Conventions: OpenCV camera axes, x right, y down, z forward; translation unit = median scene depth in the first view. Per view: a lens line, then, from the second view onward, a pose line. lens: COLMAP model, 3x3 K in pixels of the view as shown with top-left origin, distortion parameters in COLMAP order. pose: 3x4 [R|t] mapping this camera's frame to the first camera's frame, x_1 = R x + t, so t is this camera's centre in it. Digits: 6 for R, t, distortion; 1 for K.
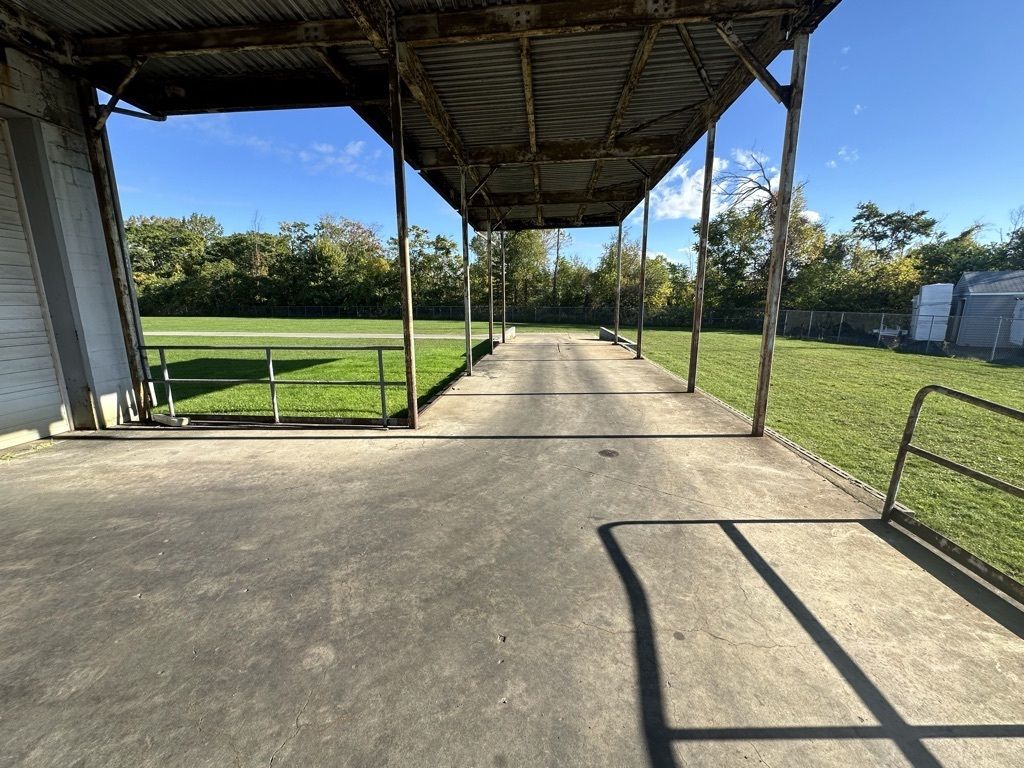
lens RADIAL K [[405.3, 0, 508.5], [0, 405.3, 383.4], [0, 0, 1]] dist [-0.005241, 0.001303]
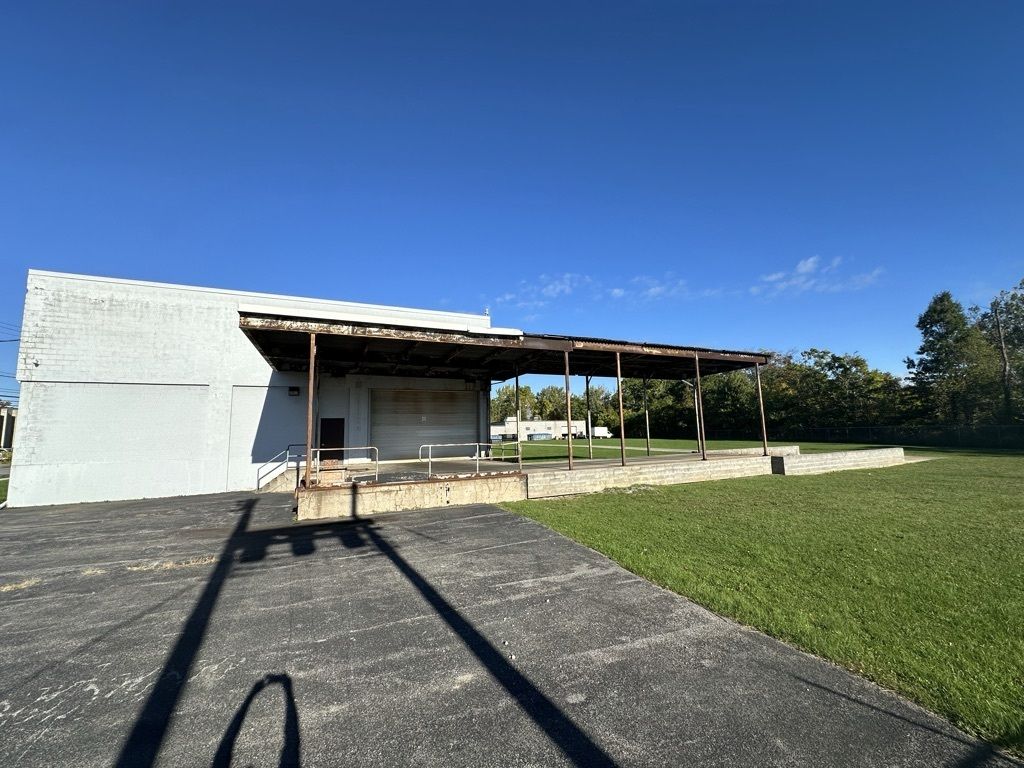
lens RADIAL K [[405.3, 0, 519.2], [0, 405.3, 374.5], [0, 0, 1]] dist [-0.005241, 0.001303]
pose [[0.503642, -0.131412, -0.853859, 1.183328], [-0.150385, 0.959938, -0.236441, 0.080466], [0.850723, 0.247489, 0.463702, -0.306879]]
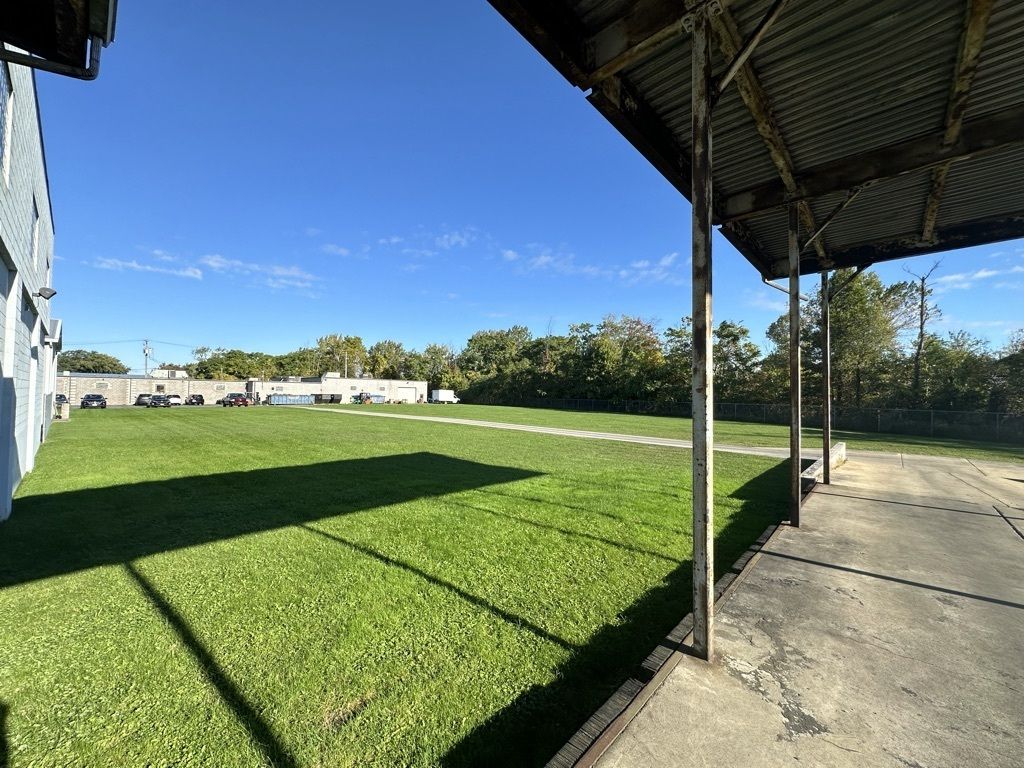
lens RADIAL K [[405.3, 0, 517.0], [0, 405.3, 389.2], [0, 0, 1]] dist [-0.005241, 0.001303]
pose [[0.797259, 0.008961, -0.603570, -0.020450], [-0.138923, 0.975773, -0.169017, -0.101123], [0.587433, 0.218600, 0.779189, 0.499592]]
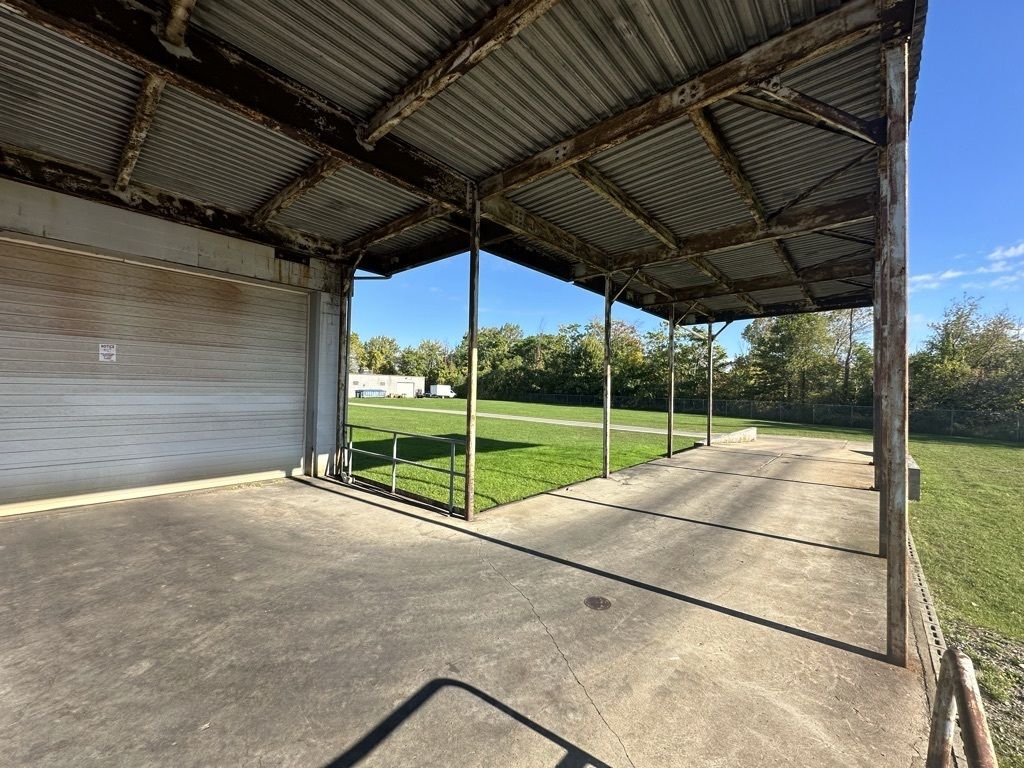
lens RADIAL K [[405.3, 0, 513.4], [0, 405.3, 383.9], [0, 0, 1]] dist [-0.005241, 0.001303]
pose [[0.807894, 0.013412, -0.589175, 0.217352], [-0.140586, 0.975264, -0.170575, -0.032652], [0.572313, 0.220637, 0.789796, 0.072281]]
